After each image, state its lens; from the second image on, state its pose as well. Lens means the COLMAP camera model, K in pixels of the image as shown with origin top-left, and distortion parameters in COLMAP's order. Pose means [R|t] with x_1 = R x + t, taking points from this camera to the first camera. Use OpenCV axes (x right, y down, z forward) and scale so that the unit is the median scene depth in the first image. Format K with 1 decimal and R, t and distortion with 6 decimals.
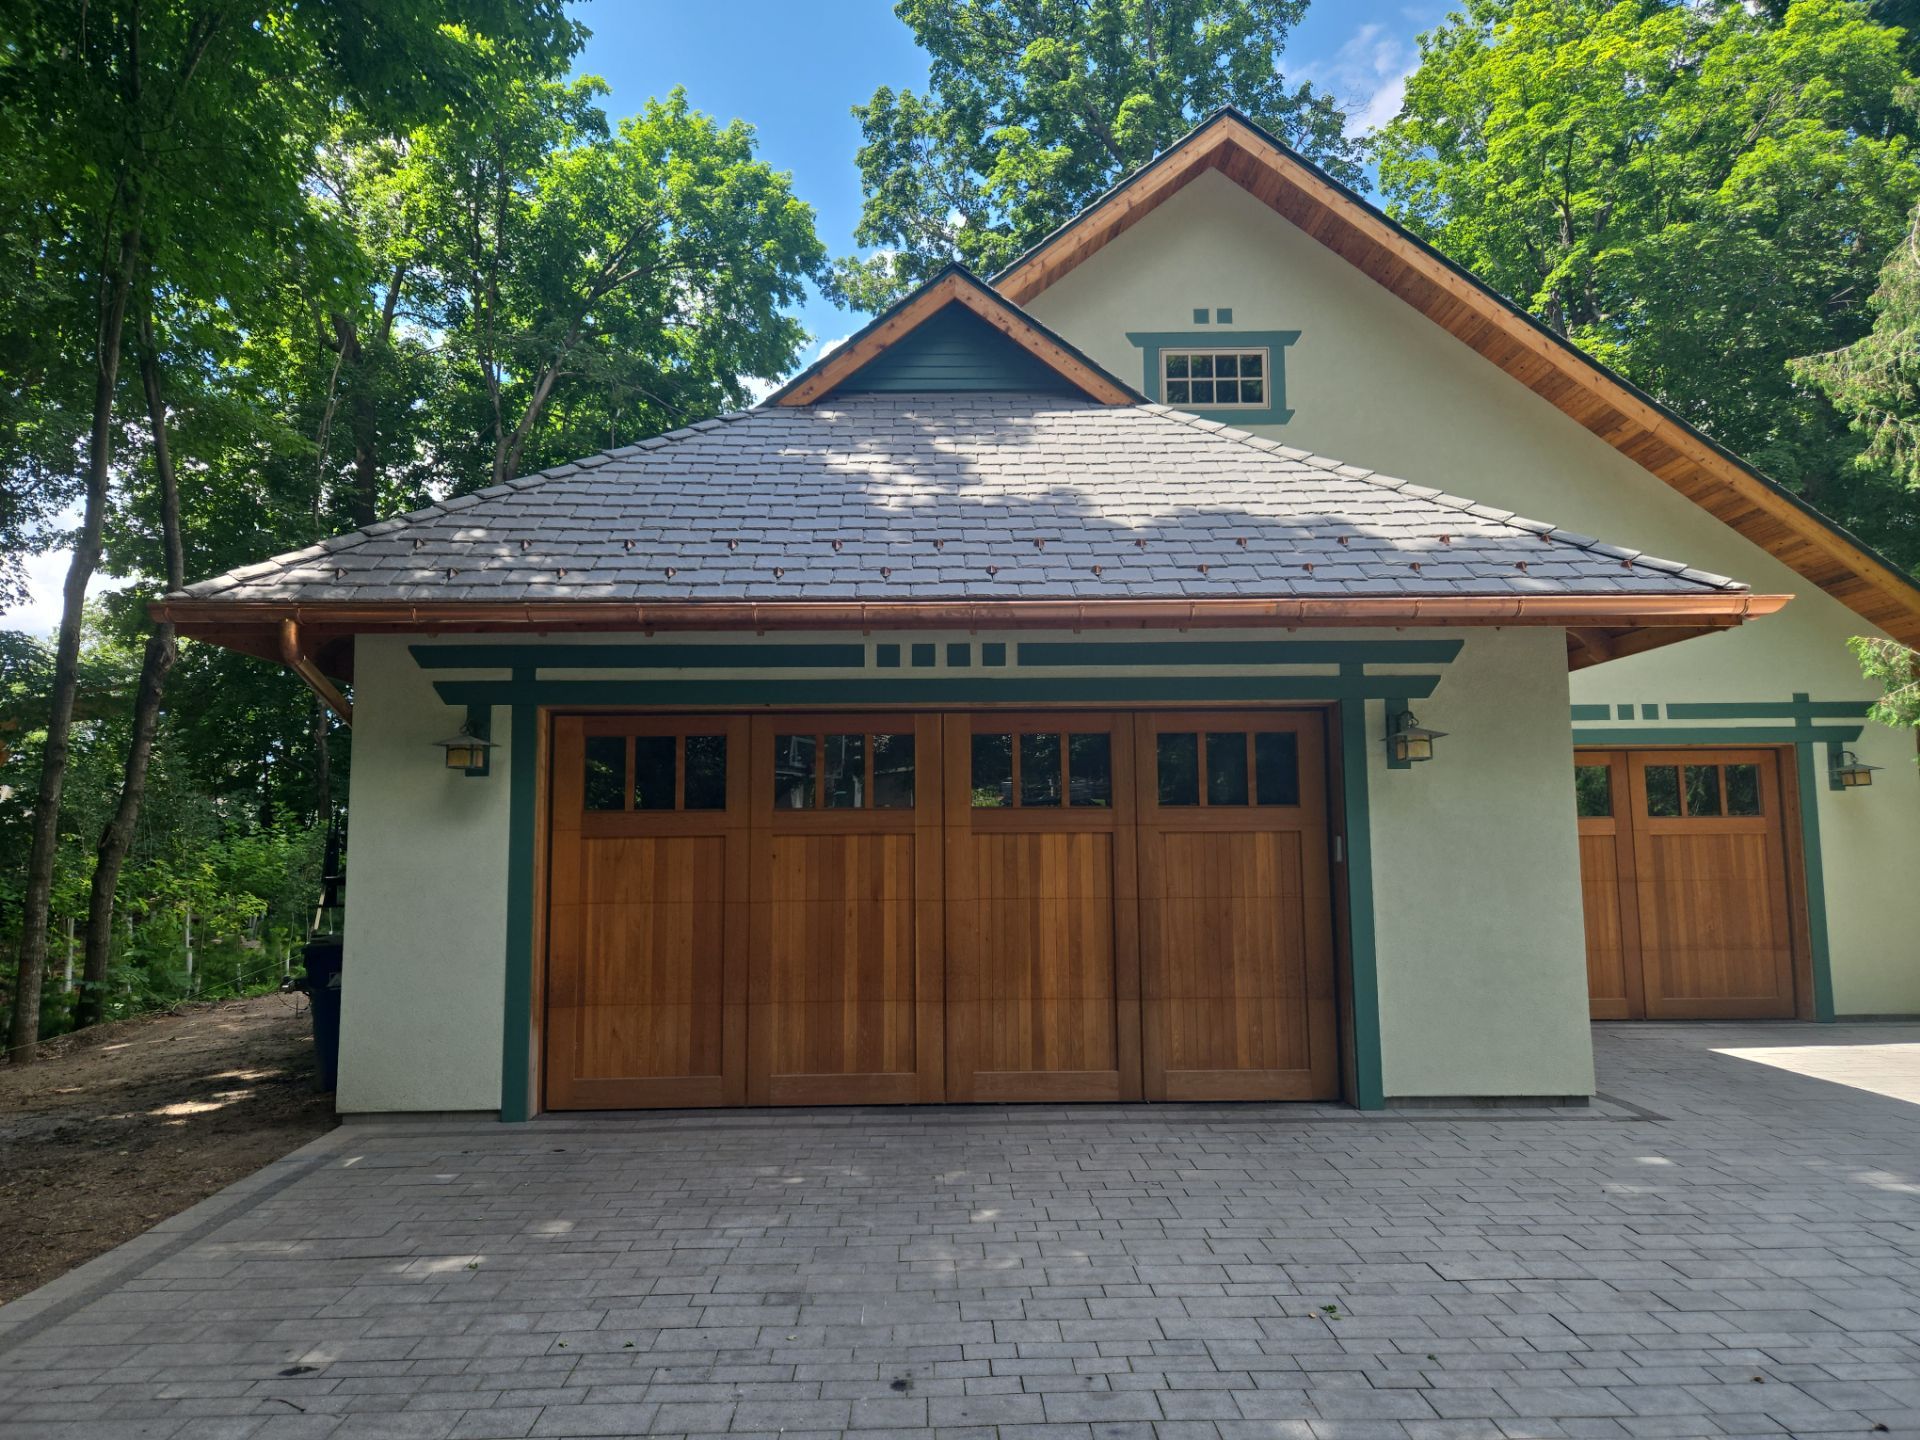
lens RADIAL K [[1290.3, 0, 996.8], [0, 1290.3, 723.7], [0, 0, 1]] dist [0.071669, -0.059388]
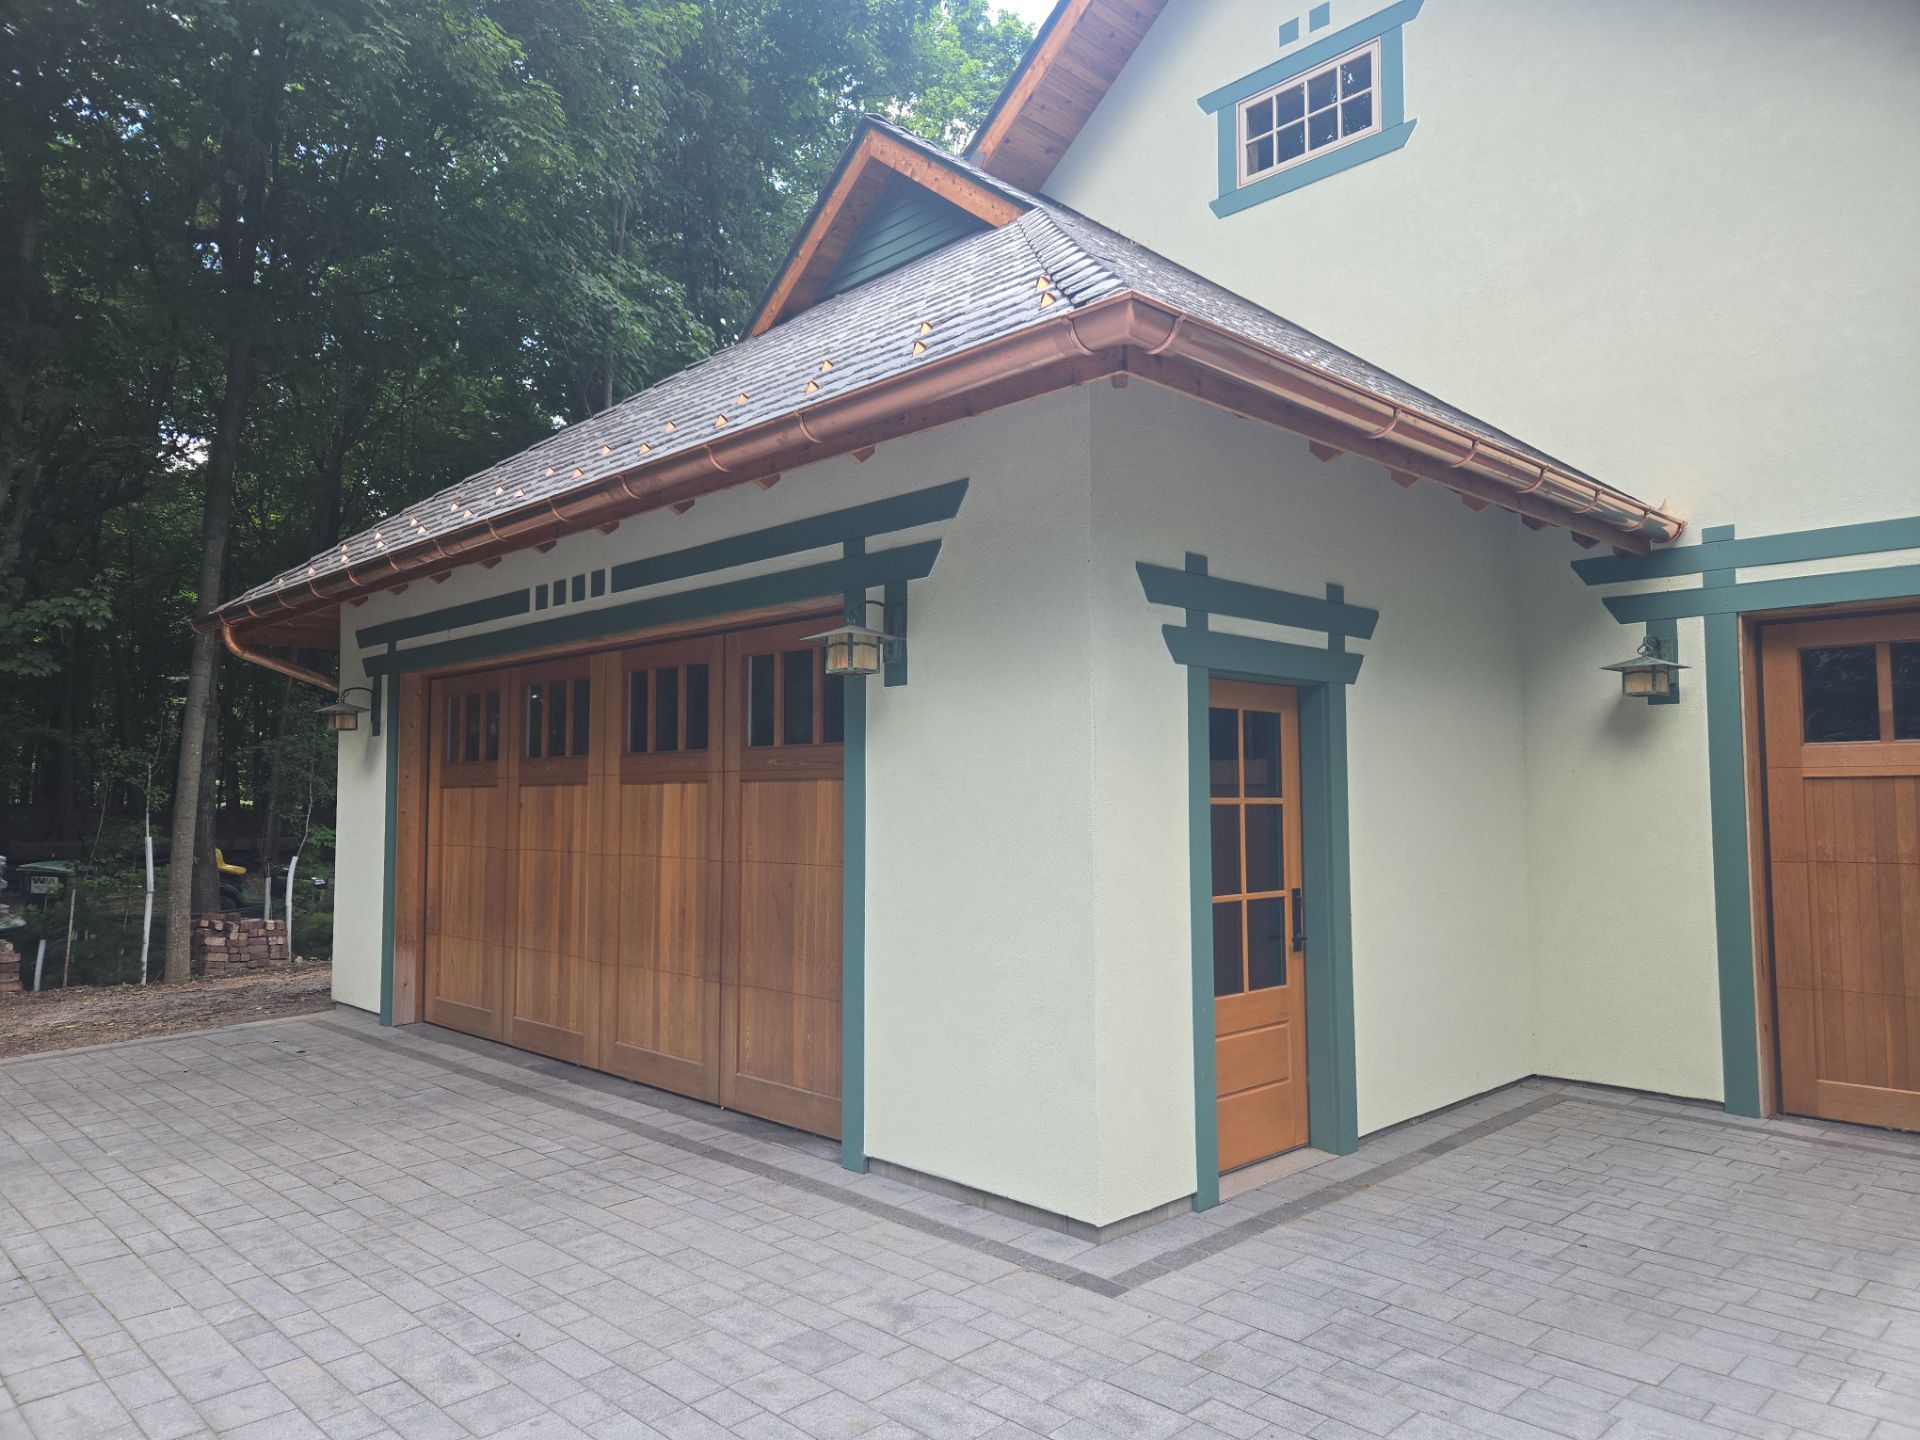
lens RADIAL K [[1290.3, 0, 996.8], [0, 1290.3, 723.7], [0, 0, 1]] dist [0.071669, -0.059388]
pose [[0.678550, -0.033154, -0.733806, 0.829334], [0.074330, 0.996952, 0.023690, 0.041946], [0.730784, -0.070619, 0.678946, 0.569754]]
